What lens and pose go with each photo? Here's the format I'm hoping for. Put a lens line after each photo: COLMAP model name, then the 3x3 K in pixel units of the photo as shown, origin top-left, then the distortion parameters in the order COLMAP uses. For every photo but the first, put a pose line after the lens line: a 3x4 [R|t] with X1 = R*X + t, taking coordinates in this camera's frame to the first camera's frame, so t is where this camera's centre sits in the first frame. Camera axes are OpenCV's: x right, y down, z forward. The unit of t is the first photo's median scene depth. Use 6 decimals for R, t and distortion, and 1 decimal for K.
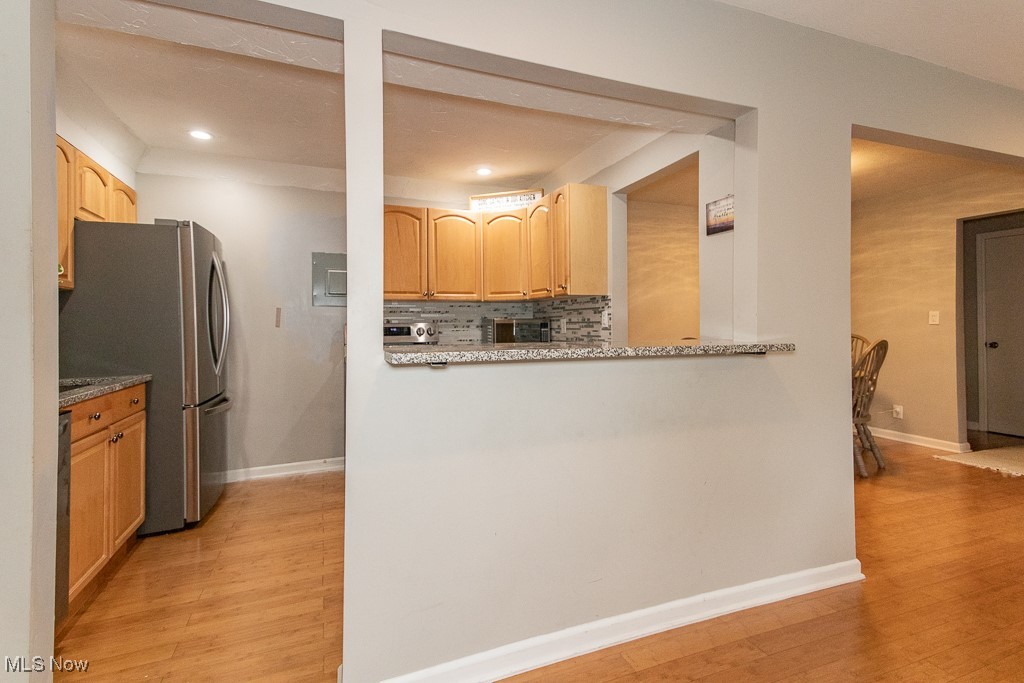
lens RADIAL K [[465.7, 0, 505.0], [0, 465.7, 322.9], [0, 0, 1]] dist [0.057446, -0.021877]
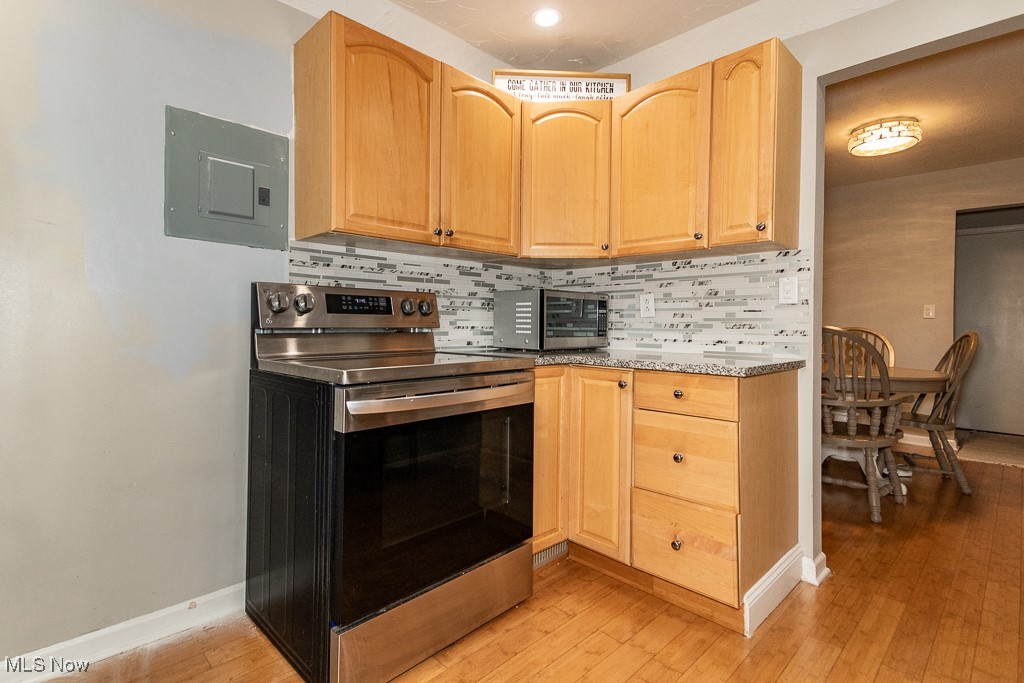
lens RADIAL K [[492.2, 0, 508.6], [0, 492.2, 327.1], [0, 0, 1]] dist [0.016932, -0.000152]
pose [[0.912530, 0.016511, 0.408676, -0.334543], [-0.019558, 0.999803, 0.003279, 0.039812], [-0.408542, -0.010985, 0.912674, 0.508921]]
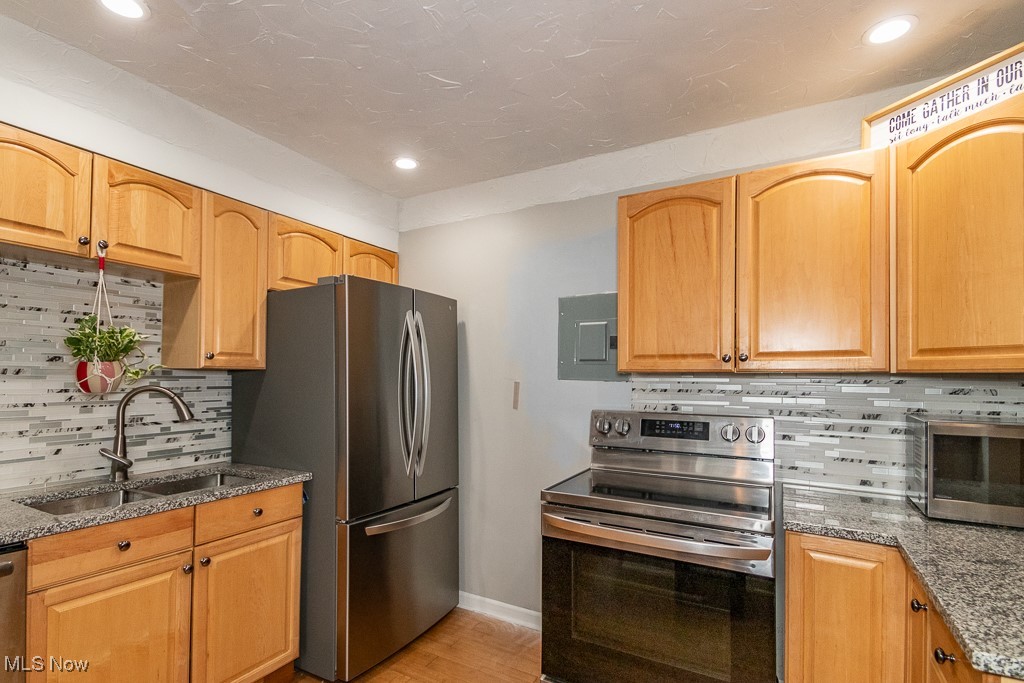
lens RADIAL K [[495.1, 0, 502.5], [0, 495.1, 375.4], [0, 0, 1]] dist [0.050499, -0.029510]
pose [[0.635731, 0.012467, -0.771810, 0.079778], [-0.012007, 0.999908, 0.006261, -0.048316], [0.771817, 0.005287, 0.635822, 0.532033]]
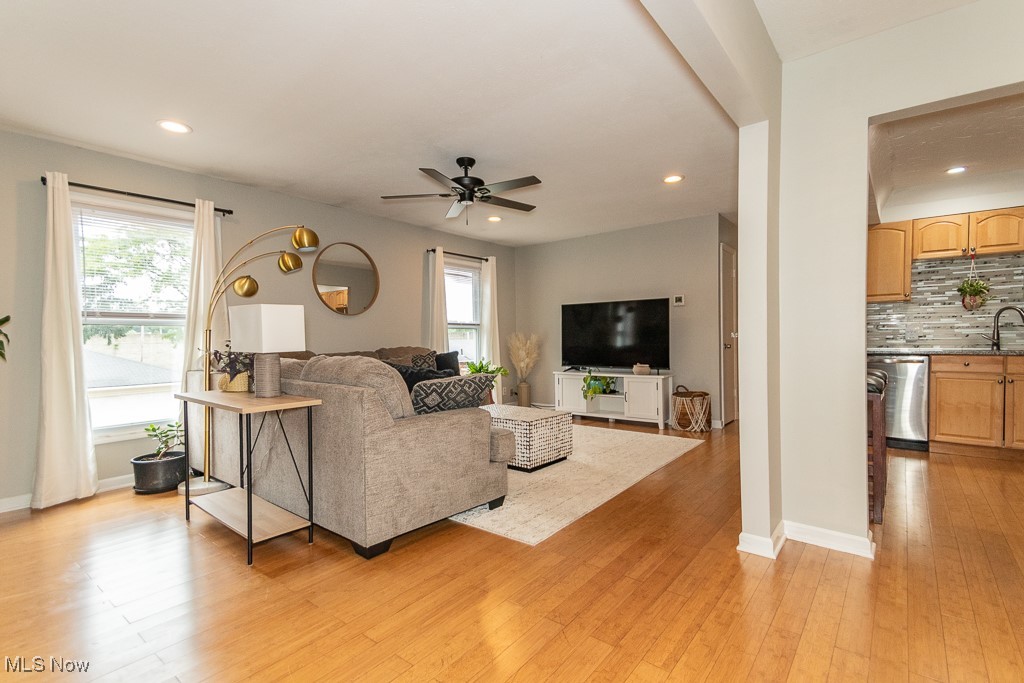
lens RADIAL K [[461.0, 0, 507.1], [0, 461.0, 344.3], [0, 0, 1]] dist [0.067929, -0.035776]
pose [[-0.866593, 0.024846, -0.498397, 1.024226], [0.021847, 0.999691, 0.011850, 0.024762], [0.498538, -0.000619, -0.866868, 0.990368]]
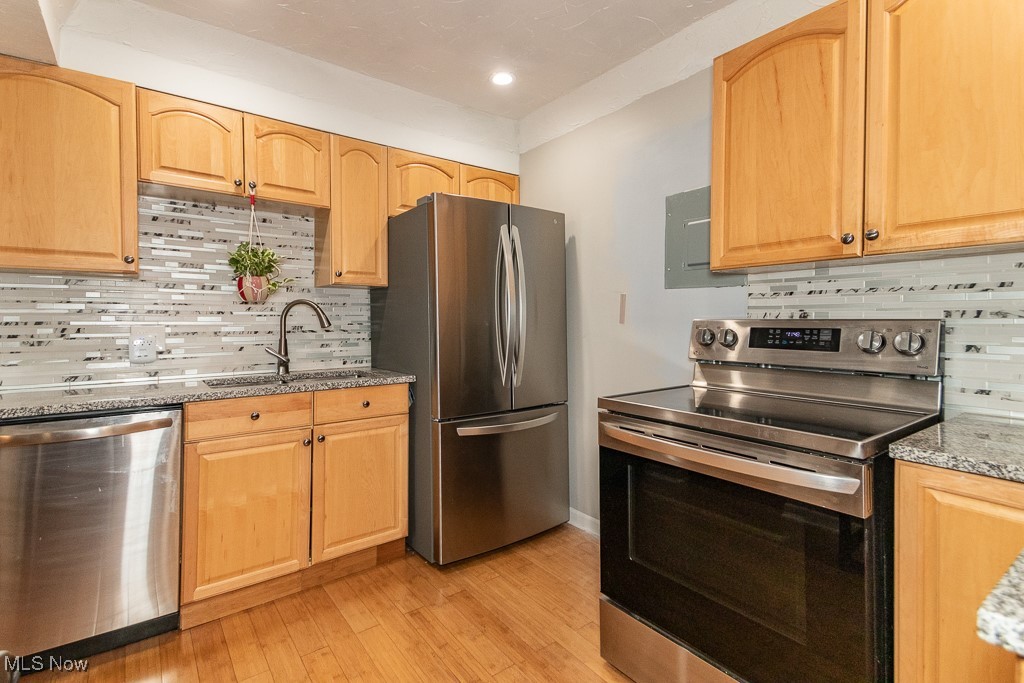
lens RADIAL K [[486.8, 0, 500.3], [0, 486.8, 329.0], [0, 0, 1]] dist [0.078610, -0.026502]
pose [[0.270413, 0.031539, -0.962228, 0.137435], [0.003225, 0.999428, 0.033664, -0.007632], [0.962739, -0.012207, 0.270156, 0.675313]]
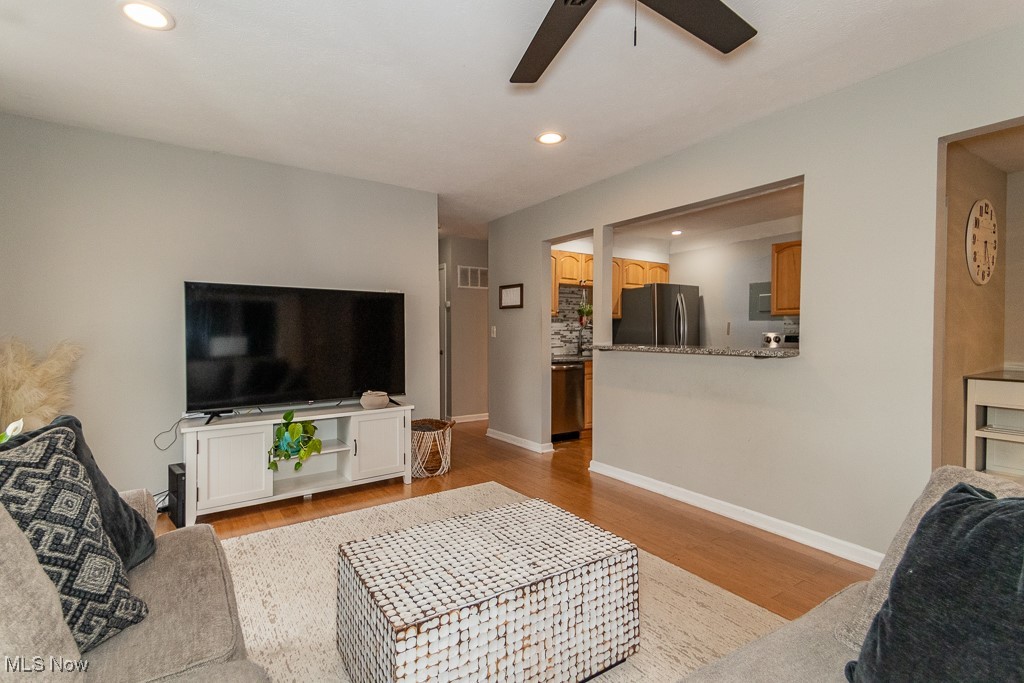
lens RADIAL K [[478.1, 0, 516.6], [0, 478.1, 342.4], [0, 0, 1]] dist [0.076311, -0.024147]
pose [[0.241779, 0.025030, -0.970009, 0.925863], [0.000240, 0.999666, 0.025855, -0.008796], [0.970331, -0.006484, 0.241692, -0.060060]]
